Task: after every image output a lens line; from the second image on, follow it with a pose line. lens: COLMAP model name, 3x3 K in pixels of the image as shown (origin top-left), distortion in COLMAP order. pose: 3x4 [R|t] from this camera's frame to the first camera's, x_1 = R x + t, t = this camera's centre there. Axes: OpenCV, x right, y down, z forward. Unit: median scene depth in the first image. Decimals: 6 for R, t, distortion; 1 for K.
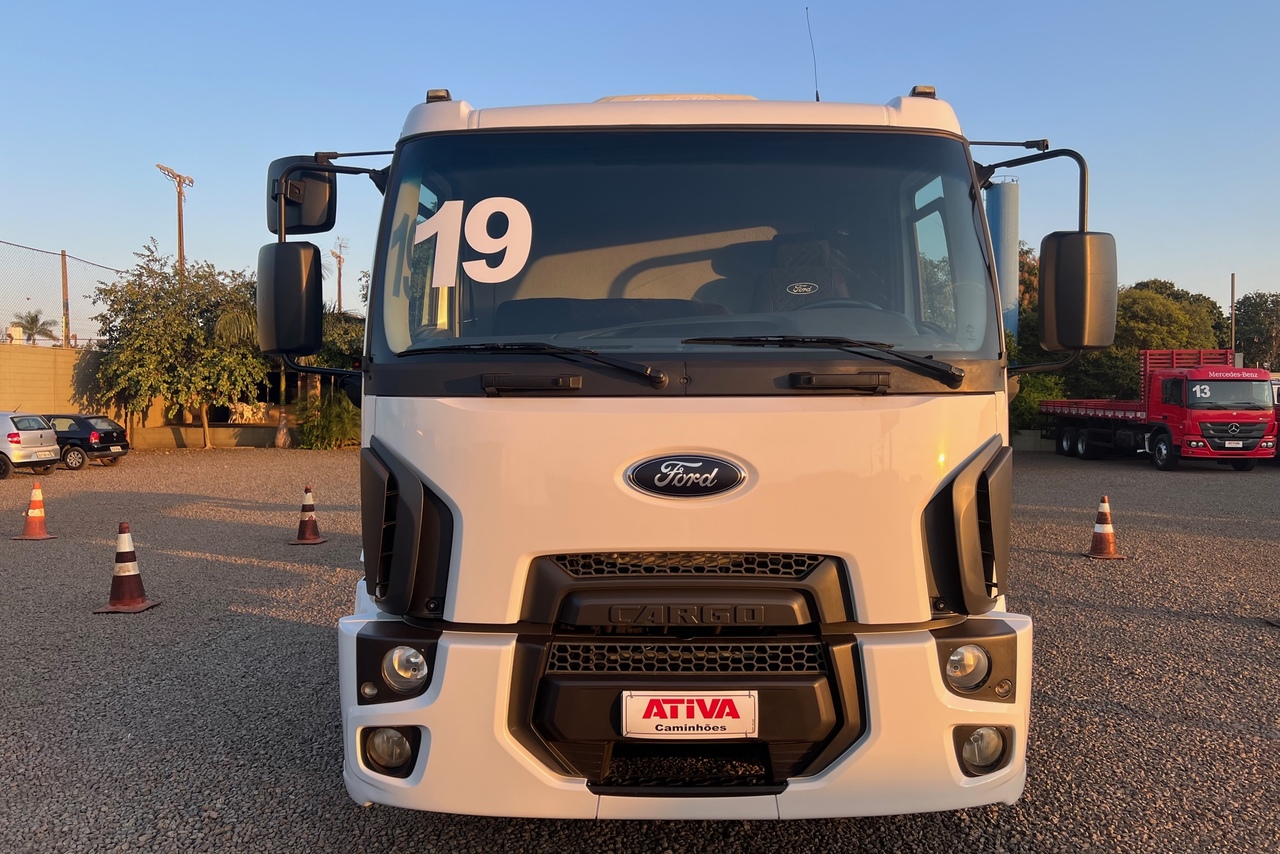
lens RADIAL K [[998.8, 0, 649.1], [0, 998.8, 430.2], [0, 0, 1]] dist [0.012503, 0.001014]
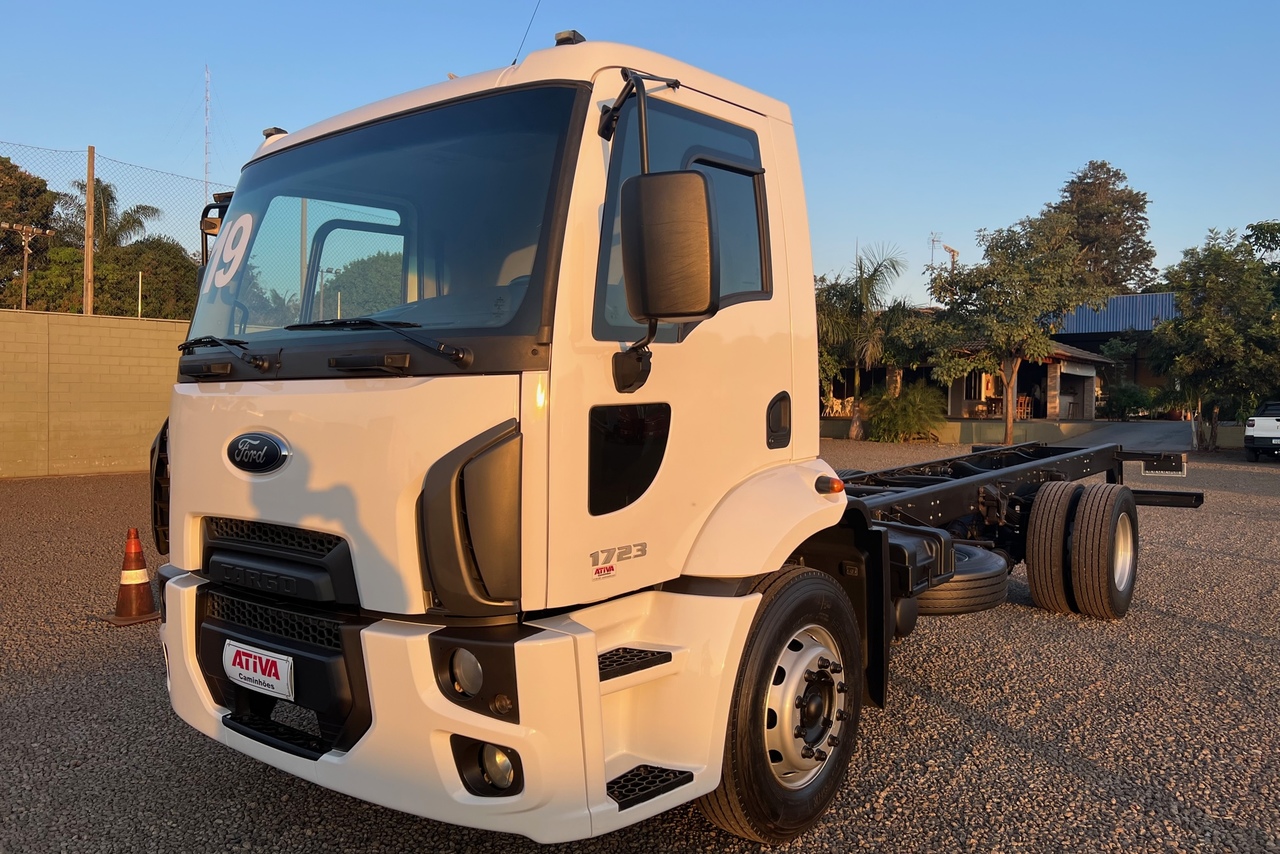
lens RADIAL K [[998.8, 0, 648.5], [0, 998.8, 424.6], [0, 0, 1]] dist [0.012503, 0.001014]
pose [[0.775004, 0.011446, -0.631852, 1.069435], [-0.011917, 0.999923, 0.003497, 0.005866], [0.631844, 0.004819, 0.775081, 0.415776]]
